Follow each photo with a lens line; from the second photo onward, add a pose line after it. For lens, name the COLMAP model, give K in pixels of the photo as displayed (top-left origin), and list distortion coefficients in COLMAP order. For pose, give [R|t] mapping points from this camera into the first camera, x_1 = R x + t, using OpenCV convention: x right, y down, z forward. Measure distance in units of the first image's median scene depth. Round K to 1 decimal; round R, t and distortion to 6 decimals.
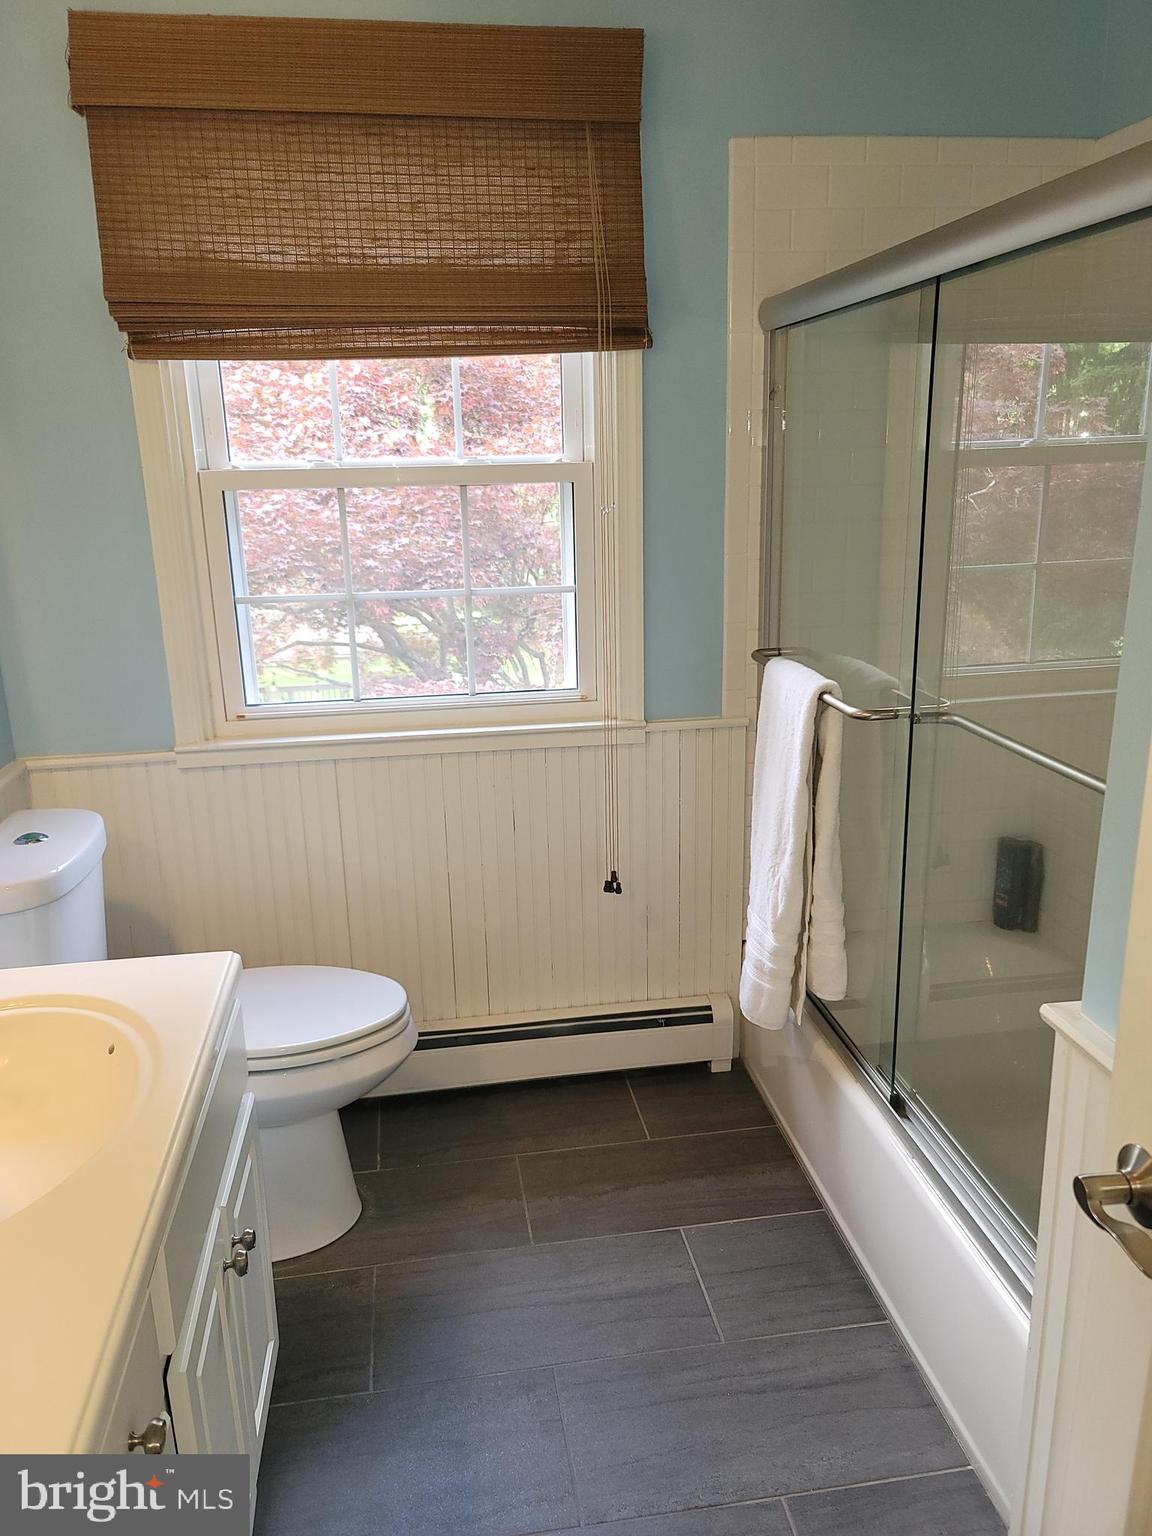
lens RADIAL K [[1119.6, 0, 576.0], [0, 1119.6, 768.0], [0, 0, 1]] dist [0.081634, -0.088237]
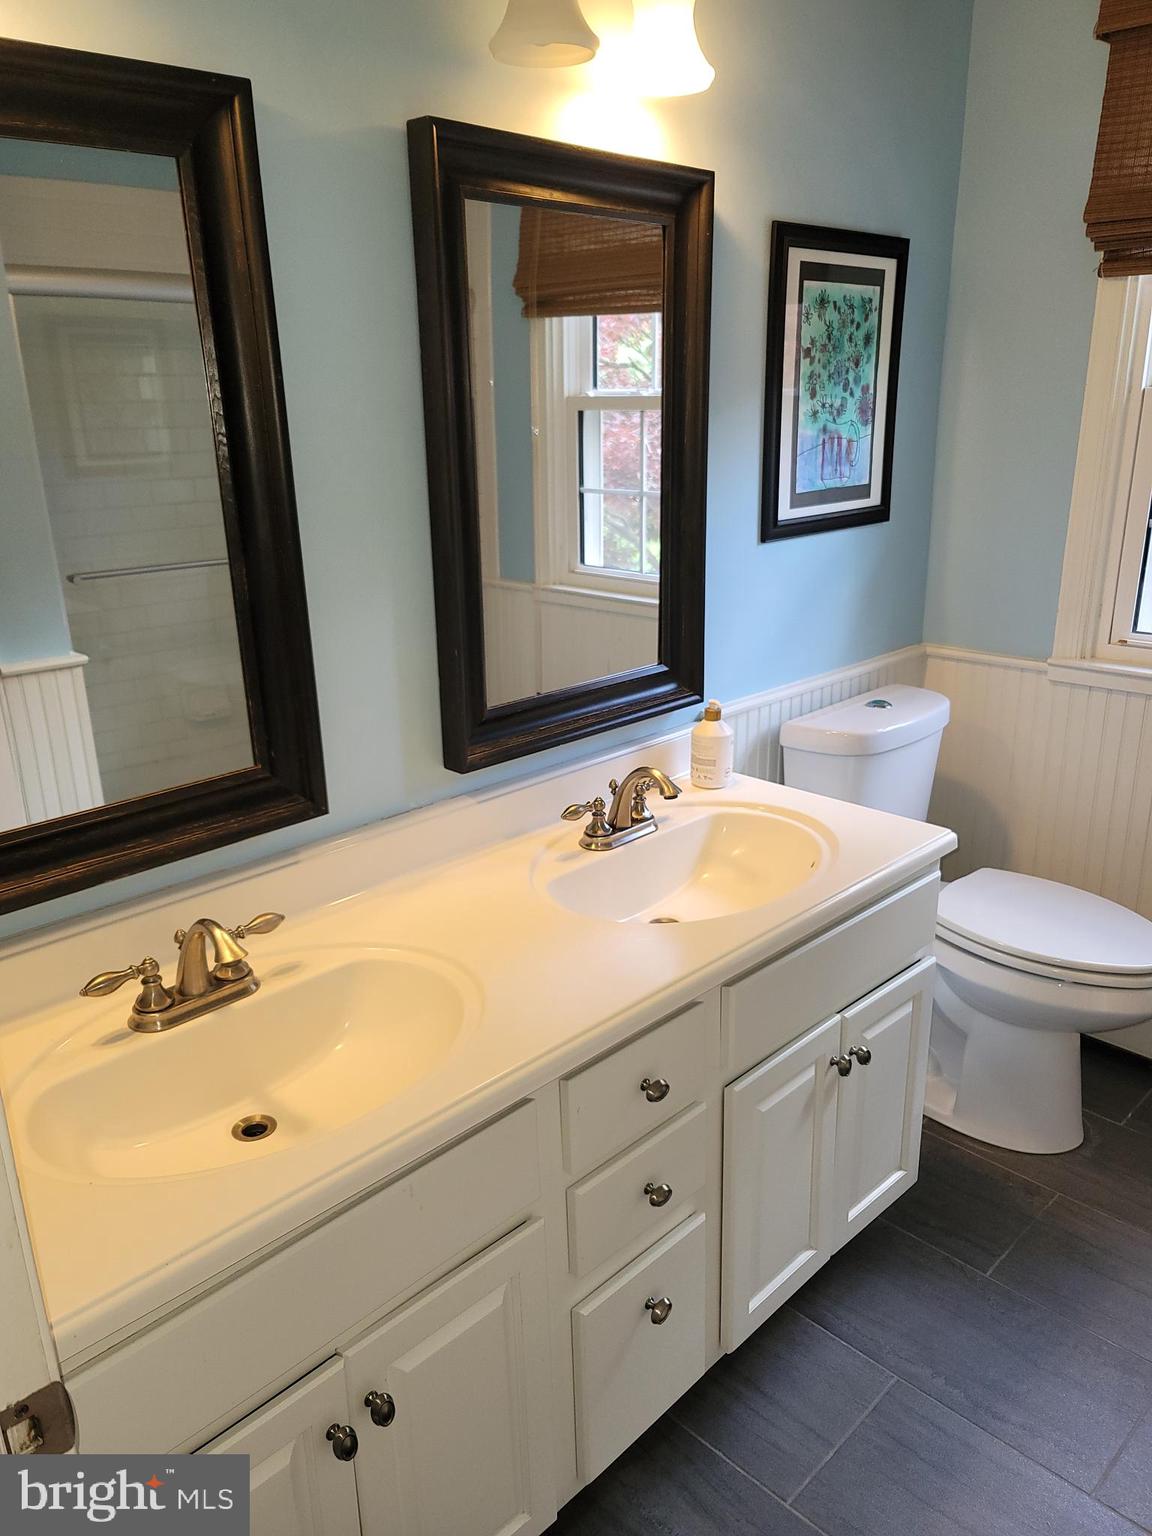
lens RADIAL K [[1119.6, 0, 576.0], [0, 1119.6, 768.0], [0, 0, 1]] dist [0.081634, -0.088237]
pose [[0.605250, 0.264202, -0.750913, 0.223824], [-0.214133, 0.962582, 0.166080, -0.001509], [0.766694, 0.060276, 0.639177, 0.000701]]
